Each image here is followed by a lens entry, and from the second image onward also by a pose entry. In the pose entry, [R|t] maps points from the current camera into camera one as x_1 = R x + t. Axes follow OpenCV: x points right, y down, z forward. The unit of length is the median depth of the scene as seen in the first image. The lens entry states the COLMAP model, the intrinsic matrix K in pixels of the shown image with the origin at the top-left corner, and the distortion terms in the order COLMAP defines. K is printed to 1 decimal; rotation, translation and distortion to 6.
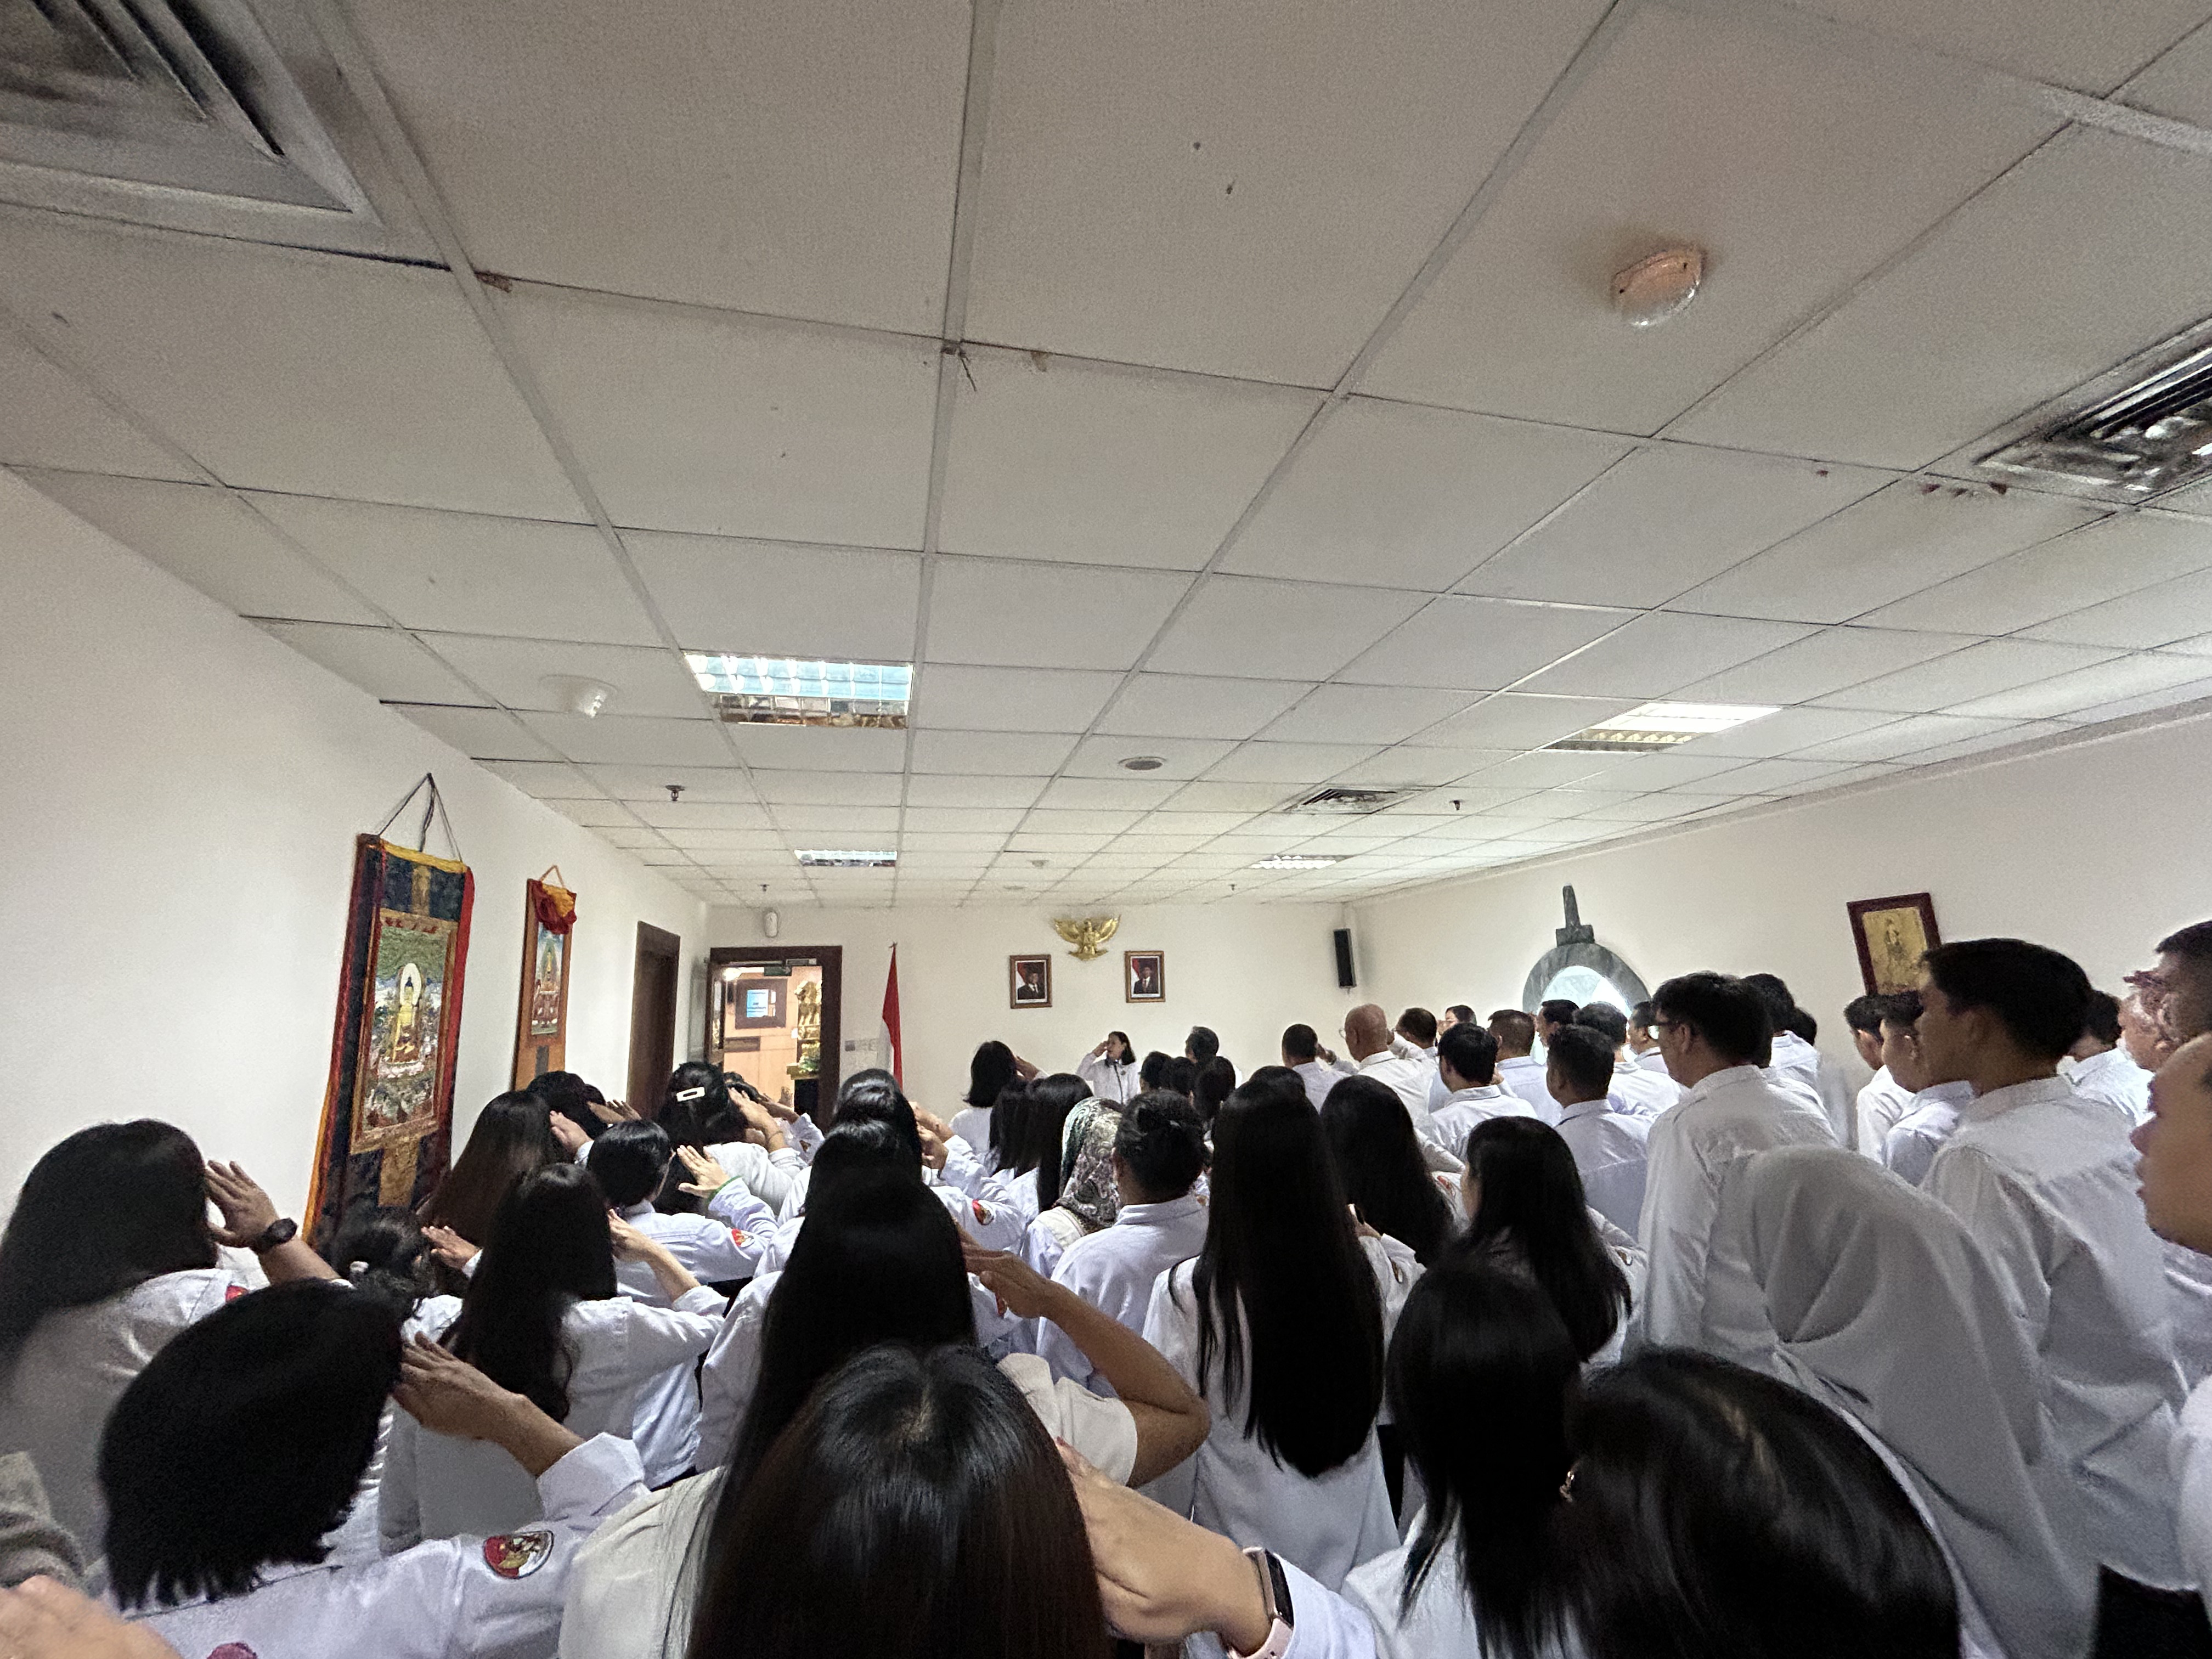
lens RADIAL K [[890.0, 0, 1090.8], [0, 890.0, 834.7], [0, 0, 1]] dist [0.000236, 0.000286]
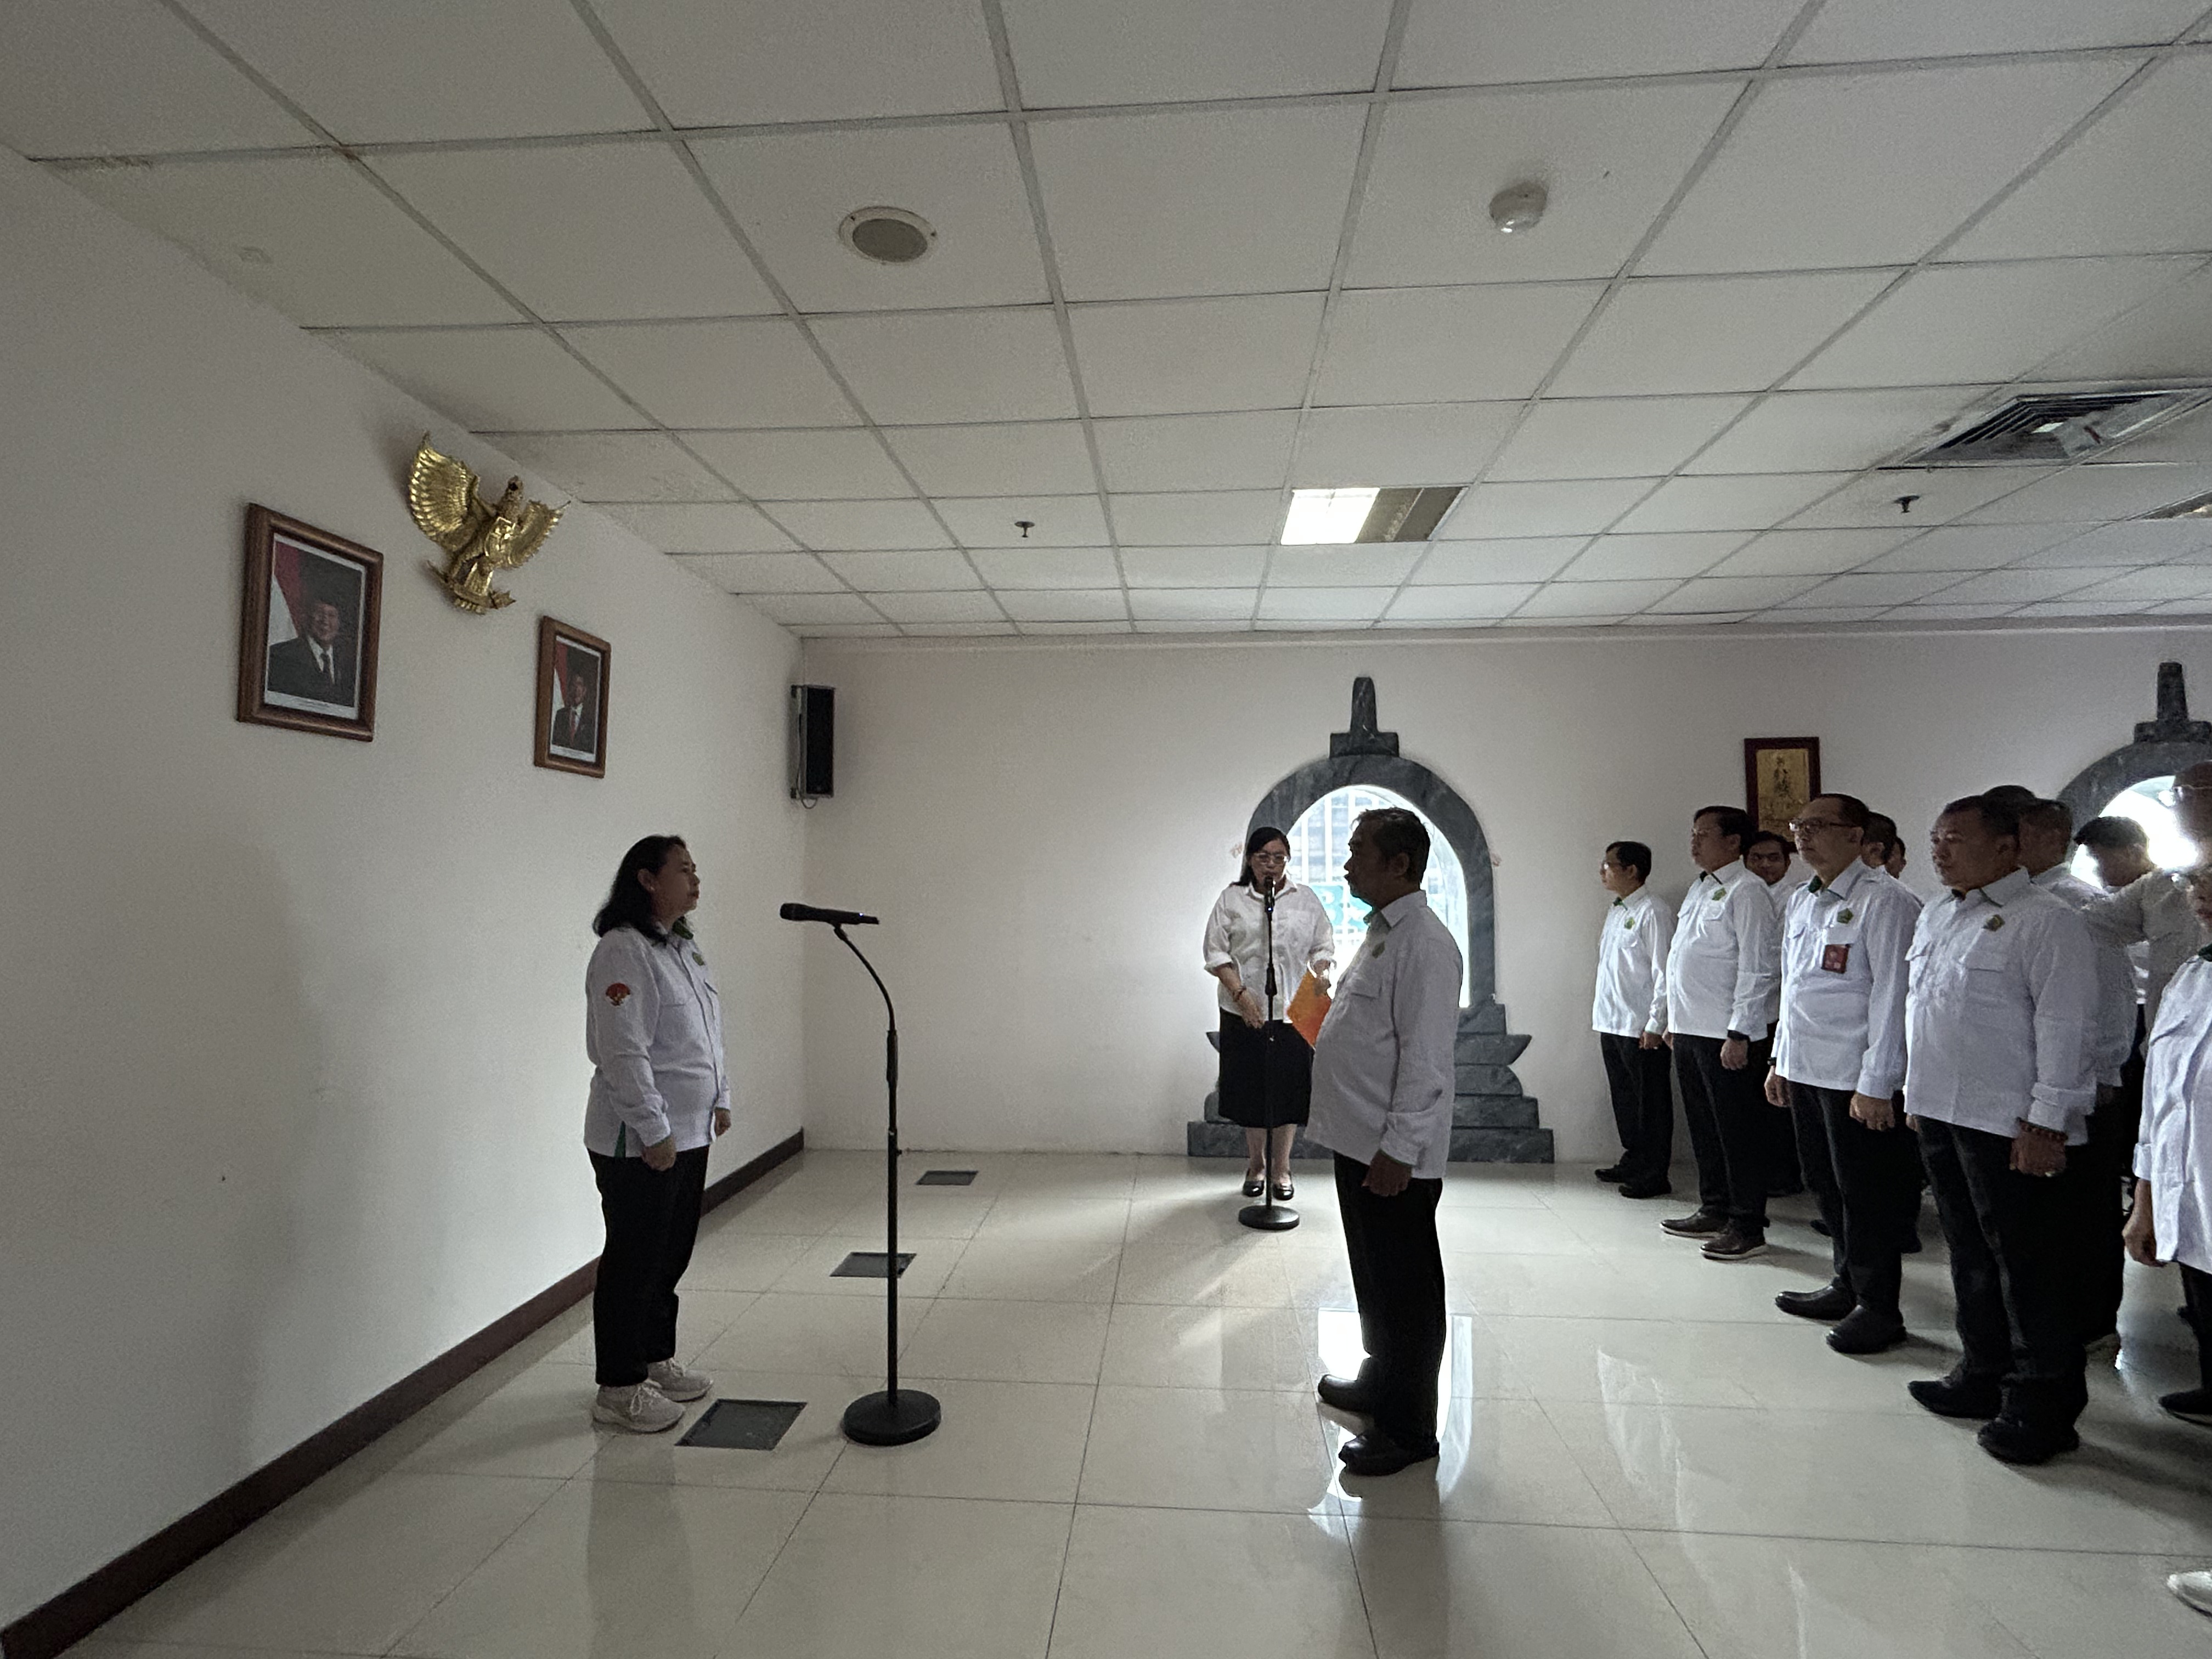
lens RADIAL K [[1138.1, 0, 1102.2], [0, 1138.1, 822.9], [0, 0, 1]] dist [-0.001088, 0.001019]
pose [[0.306797, 0.086793, 0.947809, -0.861176], [-0.190763, 0.981234, -0.028106, 0.522952], [-0.932462, -0.172184, 0.317596, 1.909627]]
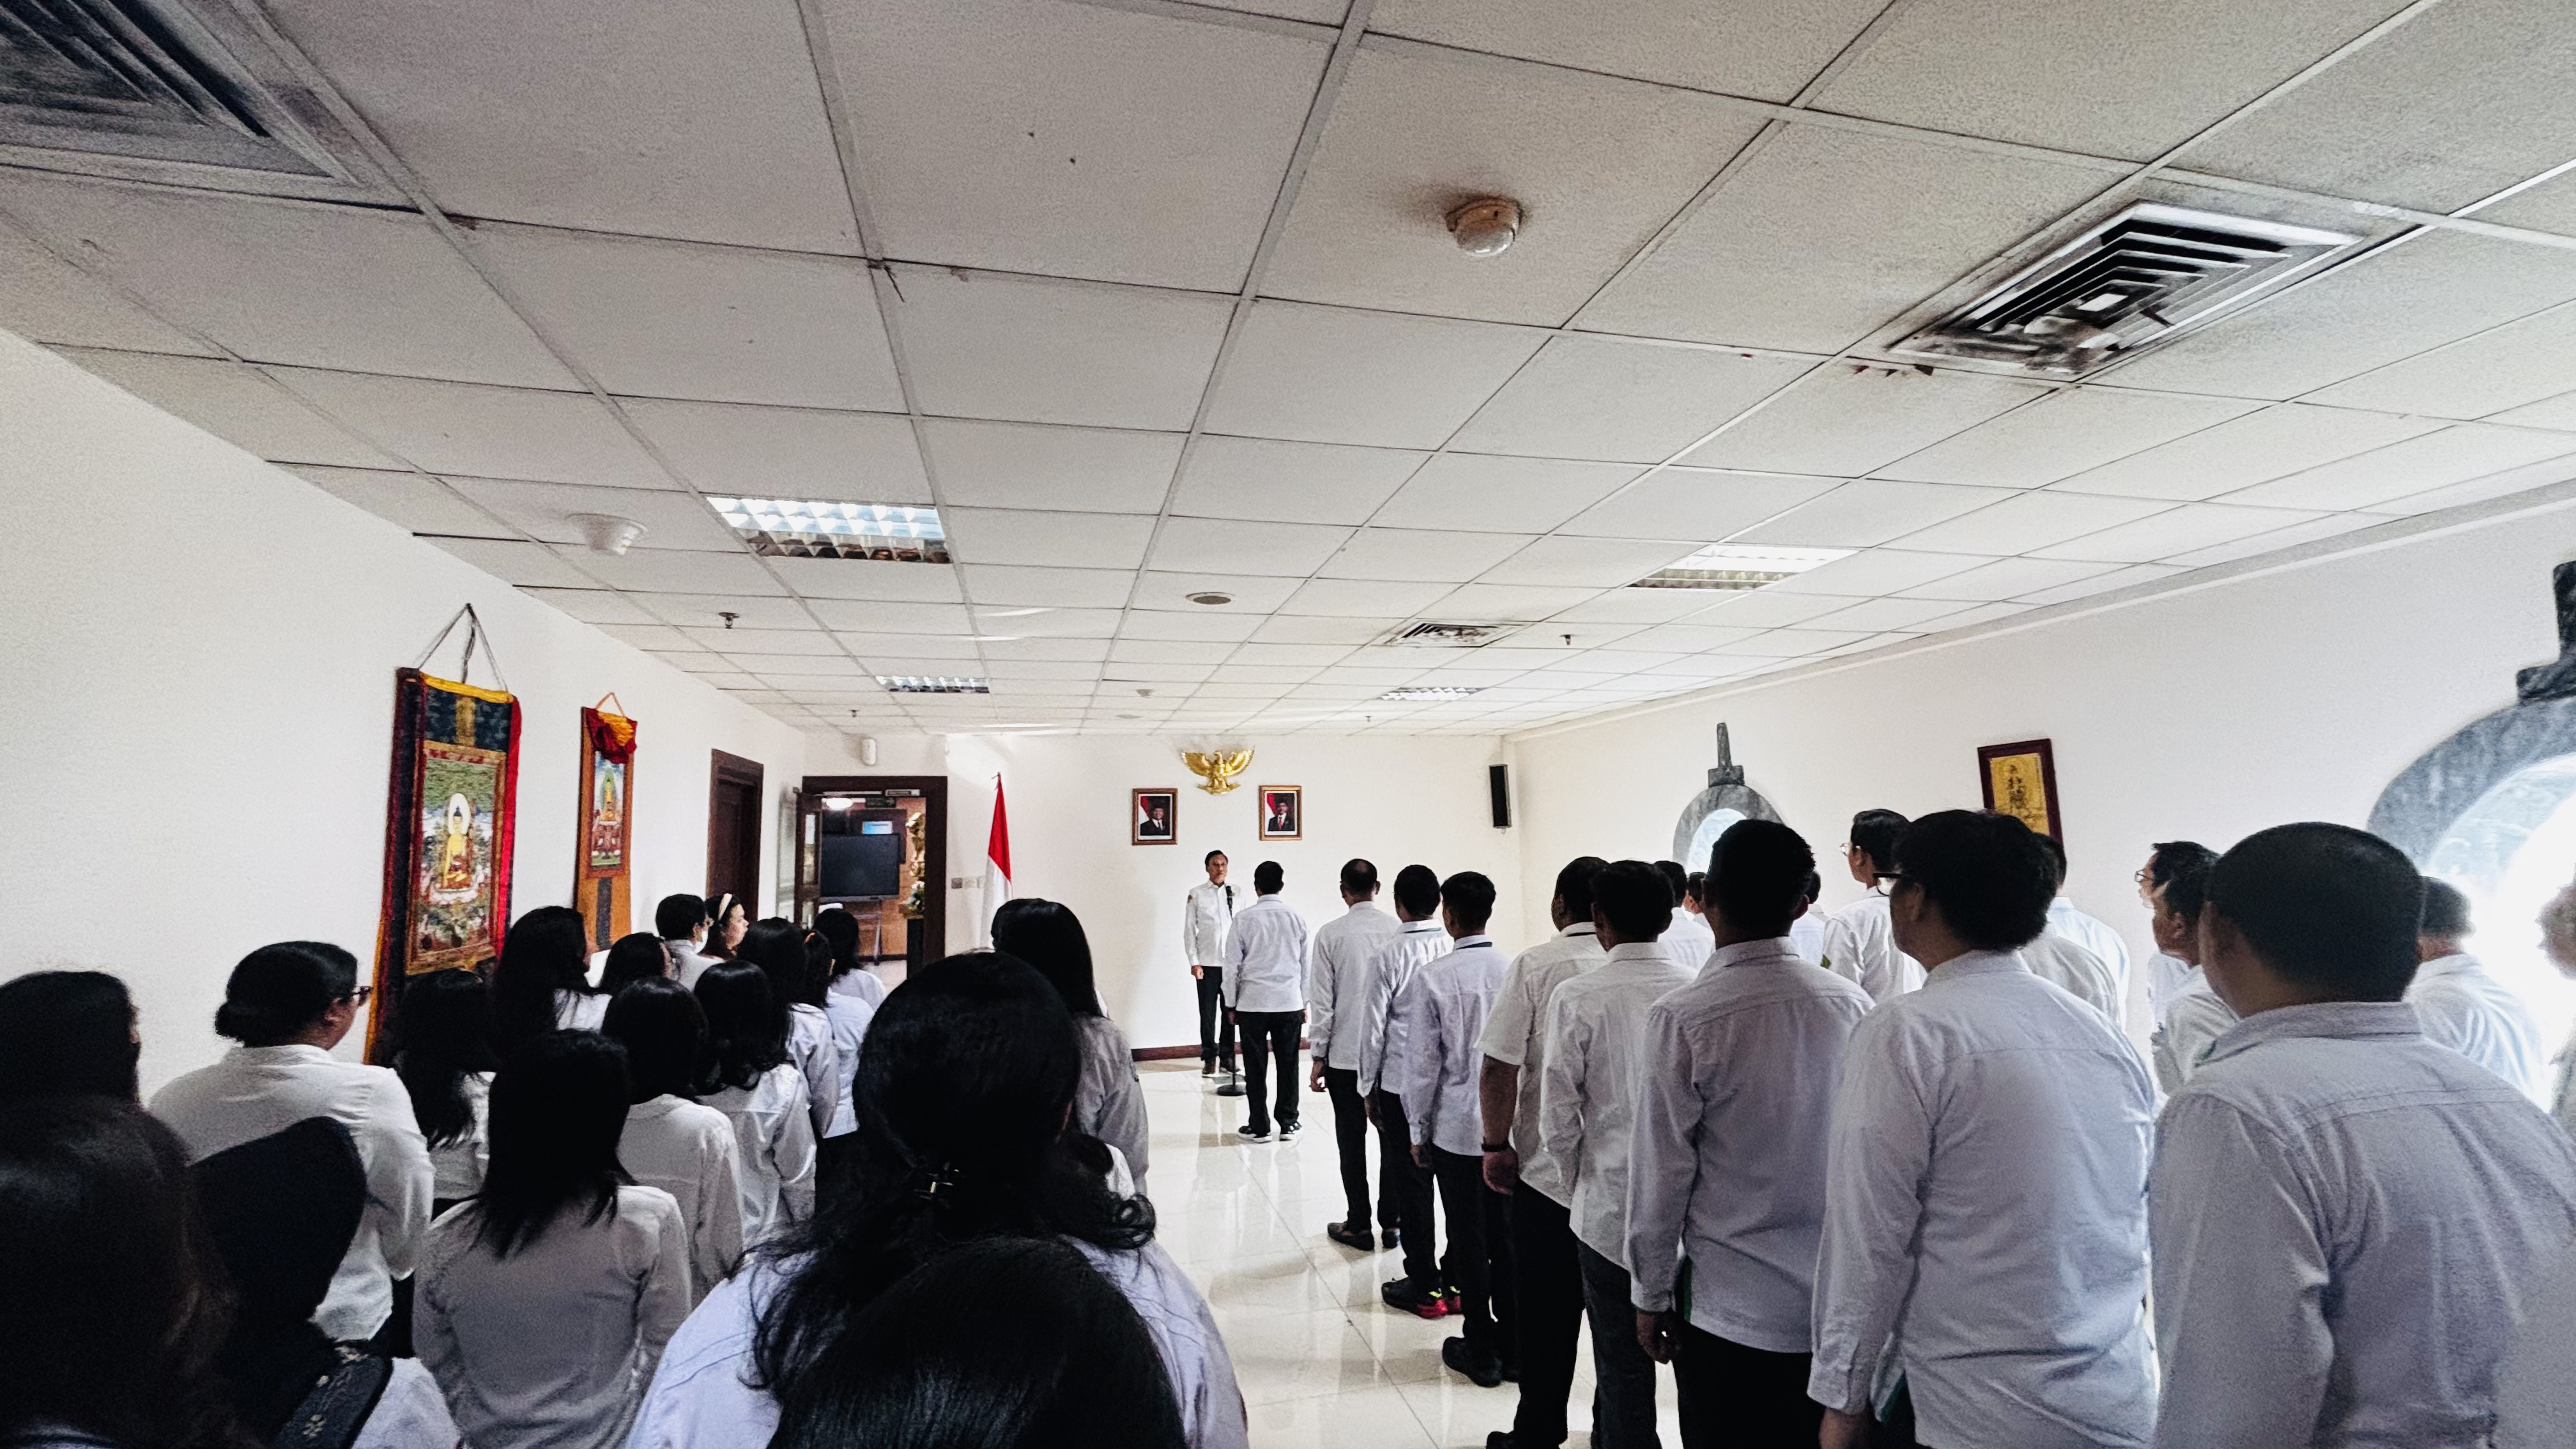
lens RADIAL K [[1025.3, 0, 1269.9], [0, 1025.3, 726.5], [0, 0, 1]] dist [0.000310, -0.000453]
pose [[0.999914, 0.012952, -0.002214, 0.147547], [-0.012747, 0.997043, 0.075786, -0.029070], [0.003189, -0.075751, 0.997122, -0.141613]]
